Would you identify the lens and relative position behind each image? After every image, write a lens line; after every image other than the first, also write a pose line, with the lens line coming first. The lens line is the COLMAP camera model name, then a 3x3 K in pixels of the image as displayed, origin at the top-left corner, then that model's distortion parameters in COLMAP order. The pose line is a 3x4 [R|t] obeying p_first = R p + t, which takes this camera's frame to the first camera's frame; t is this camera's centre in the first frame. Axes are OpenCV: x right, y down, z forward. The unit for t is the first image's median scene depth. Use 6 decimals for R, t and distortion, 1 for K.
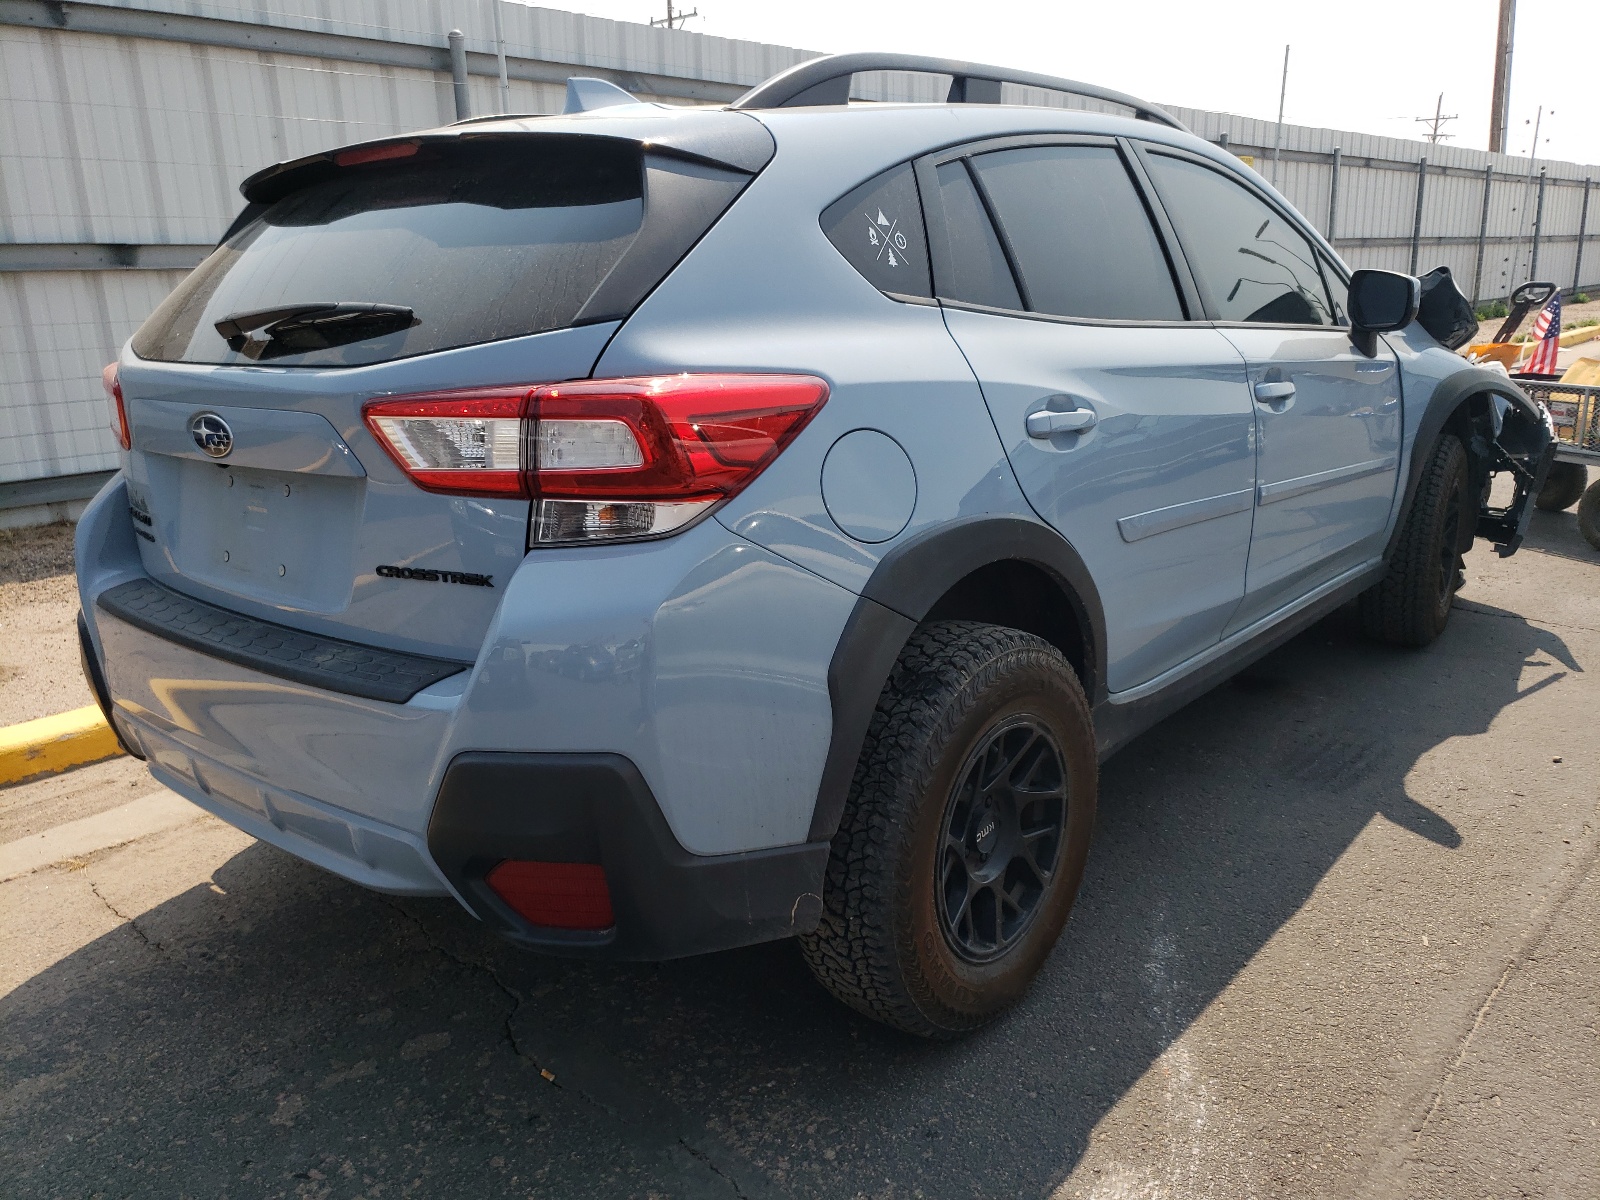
lens RADIAL K [[1229.0, 0, 824.1], [0, 1229.0, 600.1], [0, 0, 1]] dist [0.004513, 0.003770]
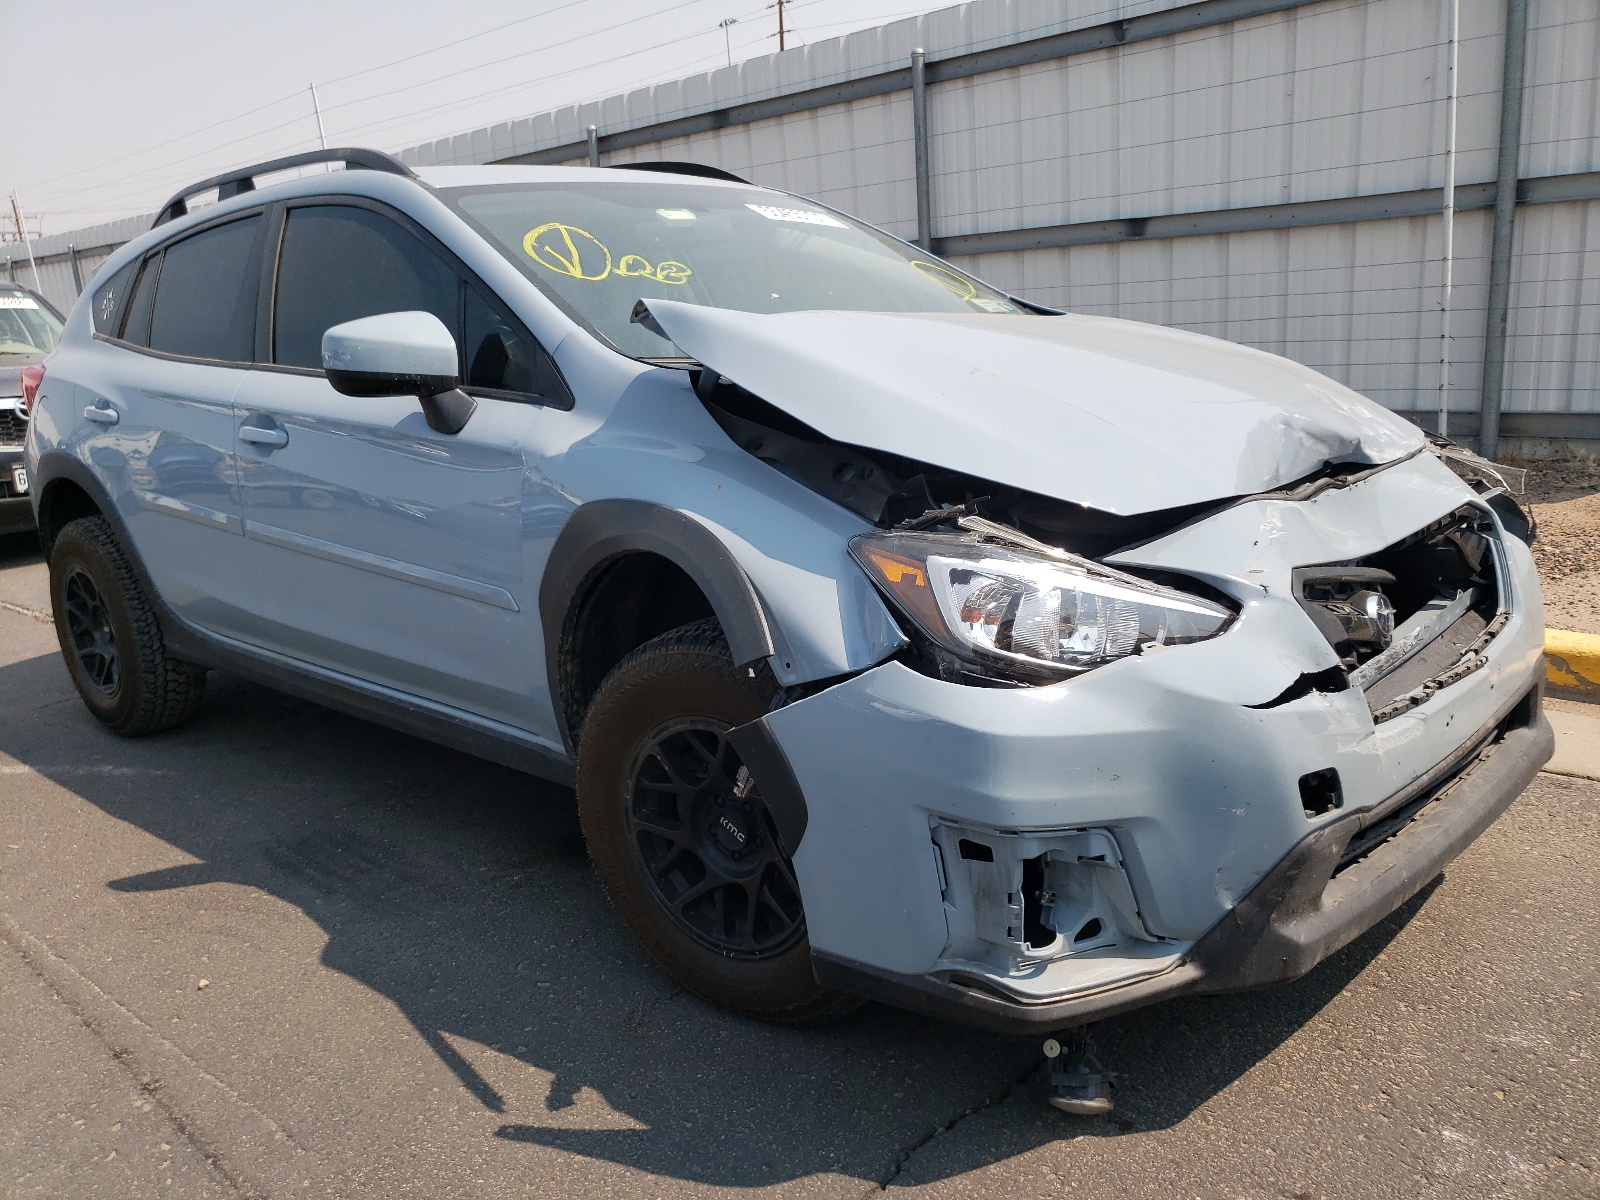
lens RADIAL K [[1229.0, 0, 824.1], [0, 1229.0, 600.1], [0, 0, 1]] dist [0.004513, 0.003770]
pose [[0.002021, 0.279148, -0.960246, 1.034304], [-0.194324, 0.942053, 0.273450, -0.311693], [0.980935, 0.186046, 0.056149, 1.058173]]
